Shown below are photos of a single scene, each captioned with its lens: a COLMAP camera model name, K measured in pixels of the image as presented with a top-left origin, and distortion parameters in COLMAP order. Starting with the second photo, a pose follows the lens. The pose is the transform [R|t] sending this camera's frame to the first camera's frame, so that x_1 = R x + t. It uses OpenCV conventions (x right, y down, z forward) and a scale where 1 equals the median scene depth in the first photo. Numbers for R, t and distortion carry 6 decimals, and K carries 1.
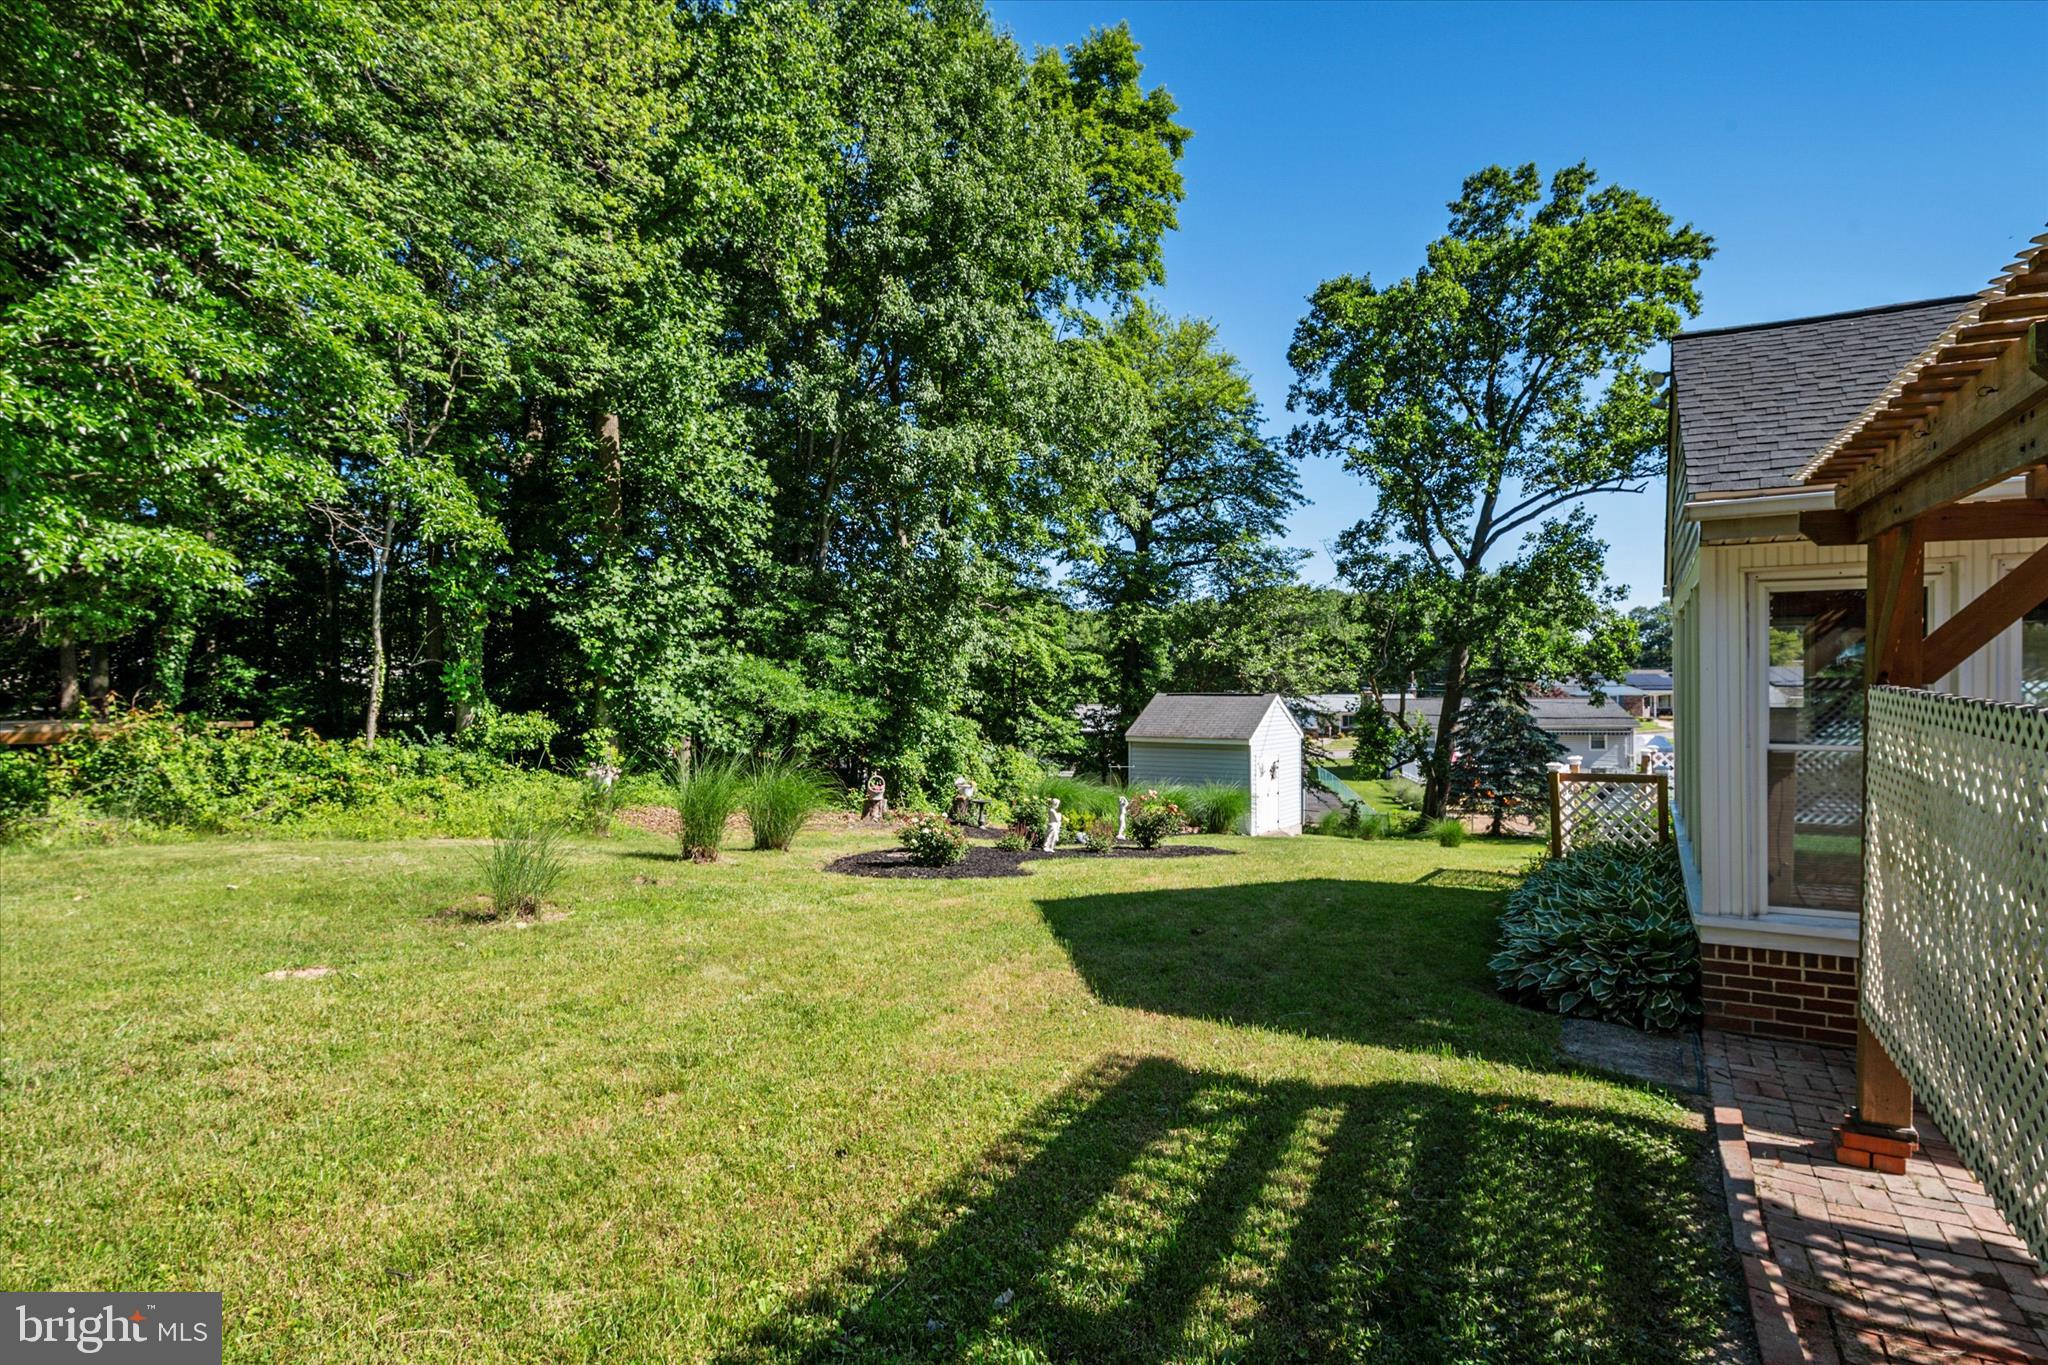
lens RADIAL K [[1083.0, 0, 1023.8], [0, 1083.0, 679.8], [0, 0, 1]] dist [0.001742, 0.001023]
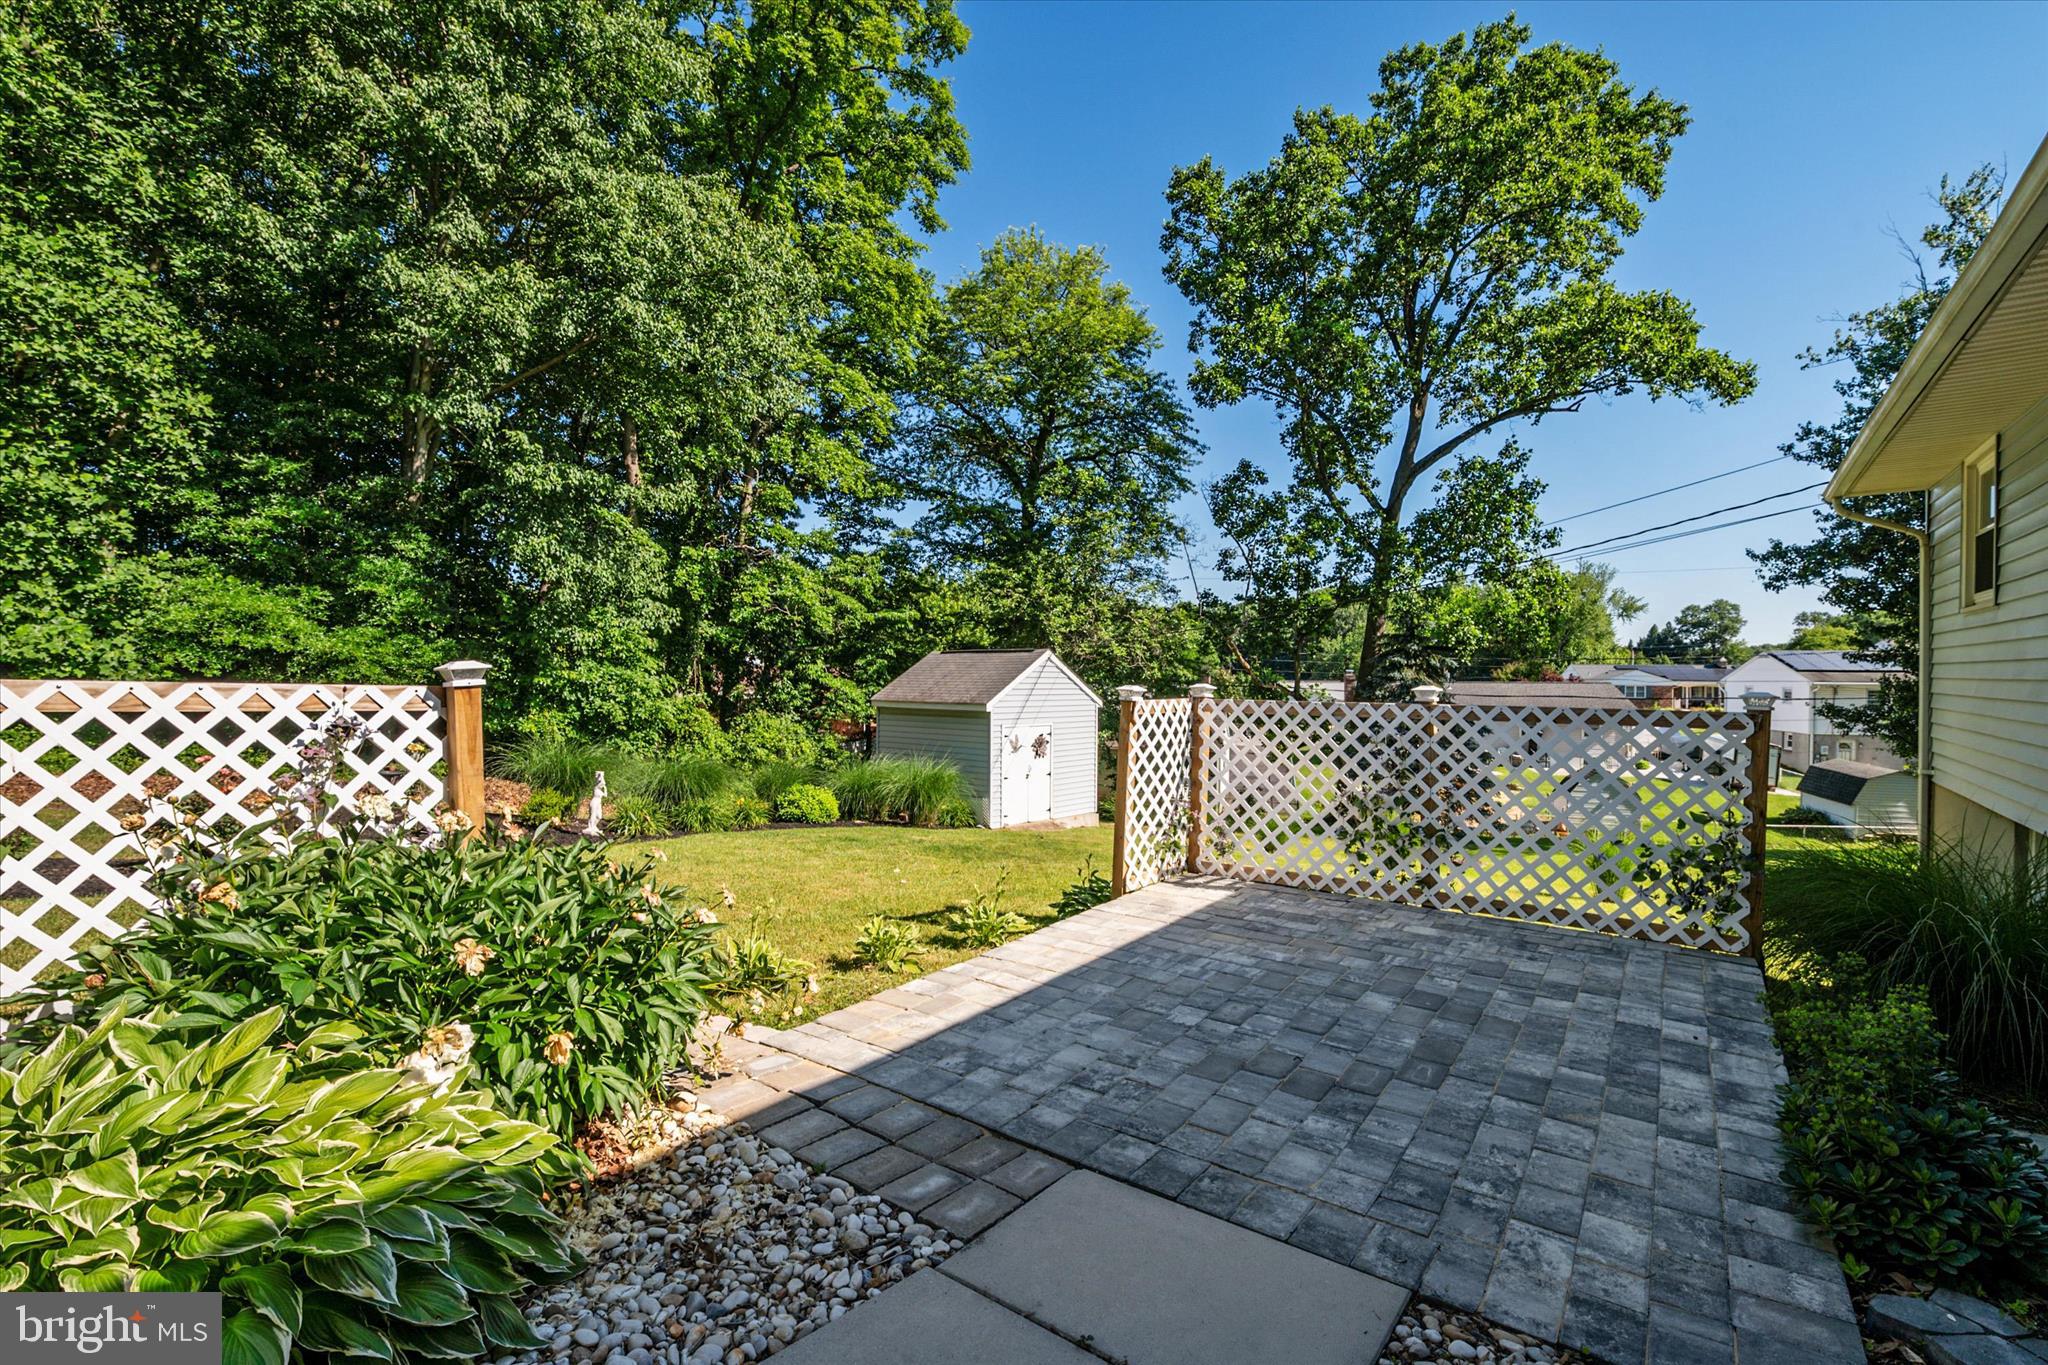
lens RADIAL K [[933.9, 0, 1024.4], [0, 933.9, 683.0], [0, 0, 1]] dist [0.001621, -0.000372]
pose [[0.993449, 0.010185, -0.113822, 0.223058], [-0.009127, 0.999910, 0.009811, 0.023801], [0.113912, -0.008708, 0.993453, 0.238652]]
